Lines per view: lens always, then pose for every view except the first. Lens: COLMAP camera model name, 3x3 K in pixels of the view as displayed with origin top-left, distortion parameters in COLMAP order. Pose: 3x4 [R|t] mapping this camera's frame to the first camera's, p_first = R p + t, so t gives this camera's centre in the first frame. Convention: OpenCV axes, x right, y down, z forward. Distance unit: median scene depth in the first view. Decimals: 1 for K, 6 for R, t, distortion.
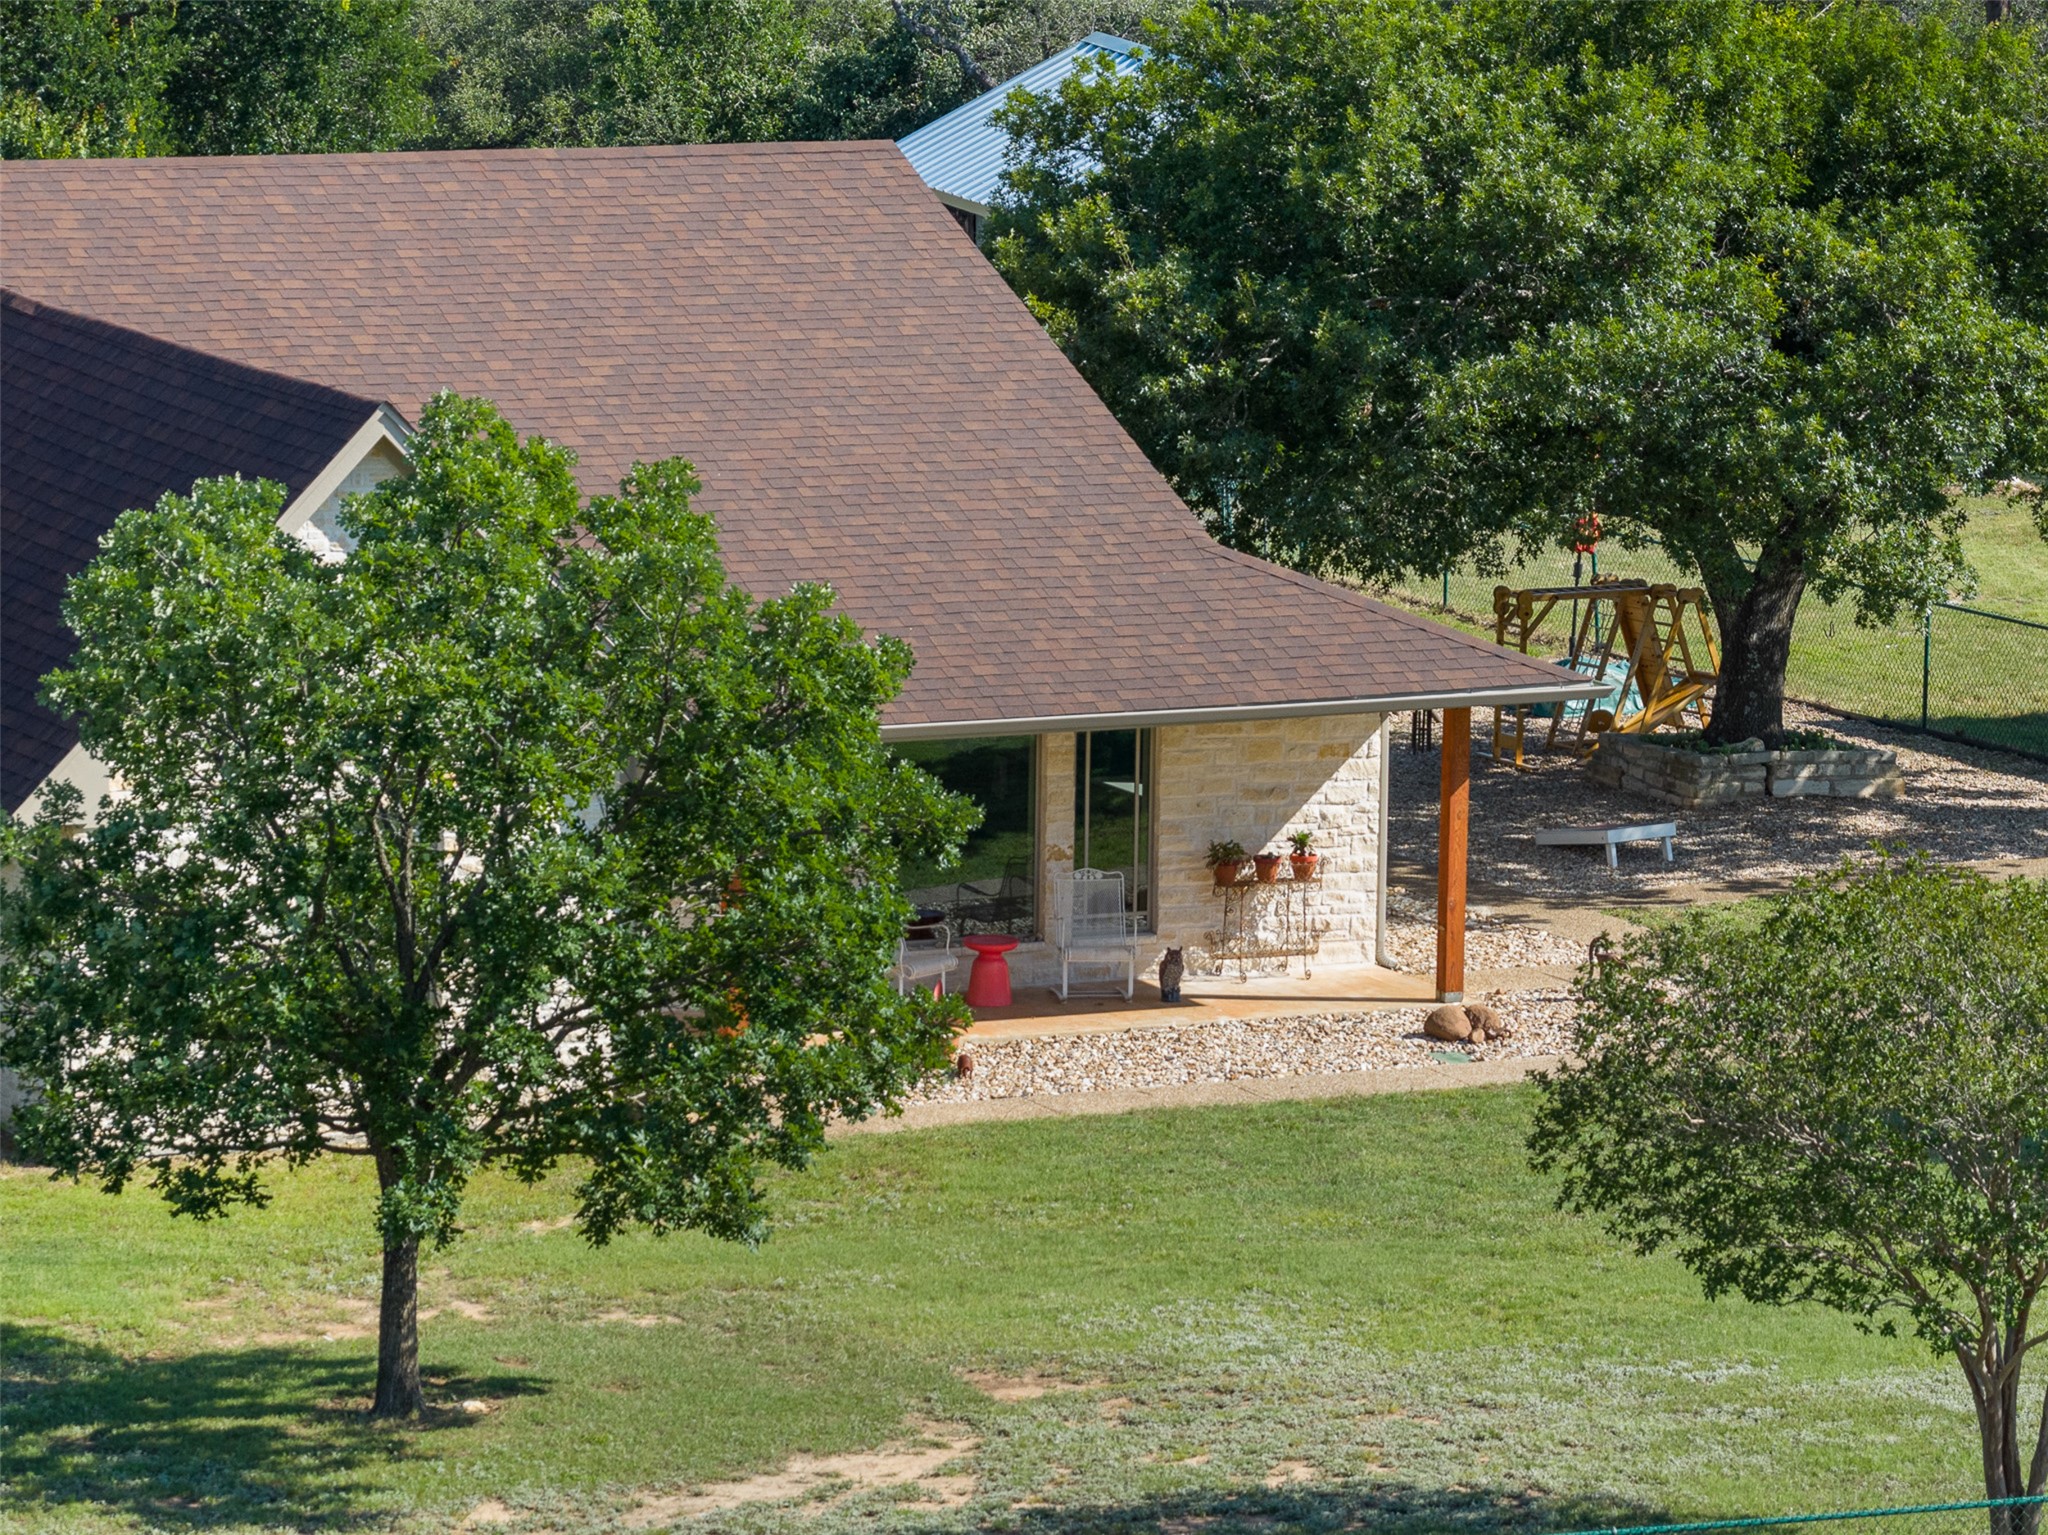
lens RADIAL K [[10021.9, 0, 1023.9], [0, 10021.9, 767.5], [0, 0, 1]] dist [0.126288, 0.000000]
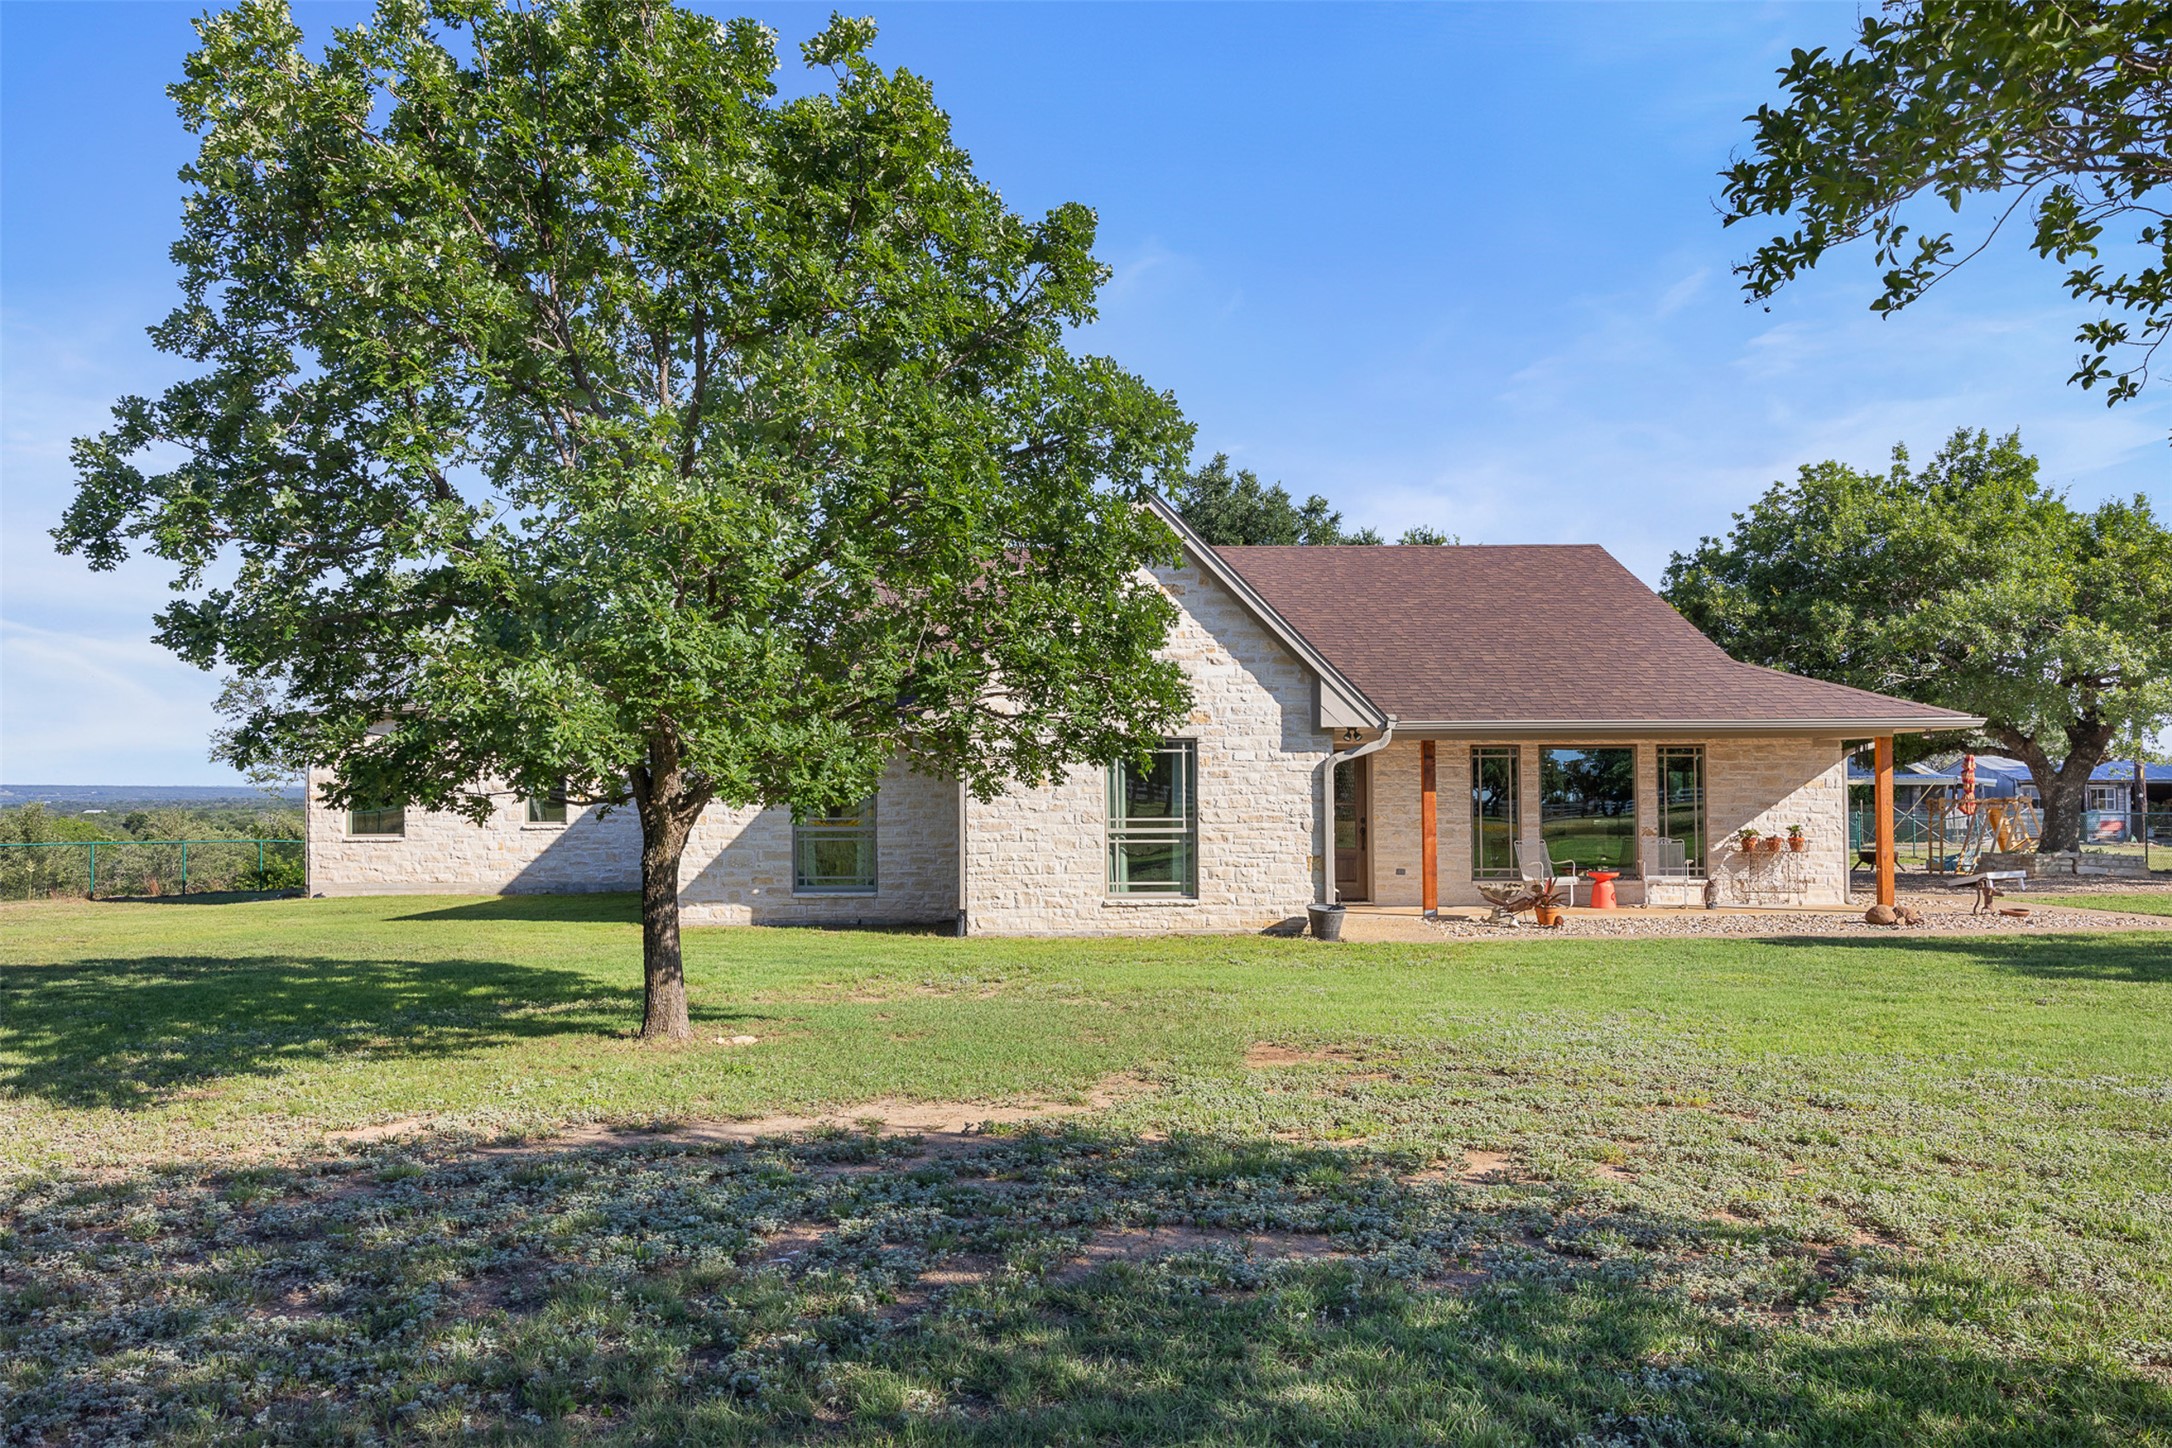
lens RADIAL K [[1684.8, 0, 1084.9], [0, 1684.8, 725.4], [0, 0, 1]] dist [0.002857, 0.000469]
pose [[0.909008, -0.032192, -0.415533, 0.038346], [-0.044214, 0.983938, -0.172950, 0.047038], [0.414426, 0.175585, 0.892984, 0.672253]]
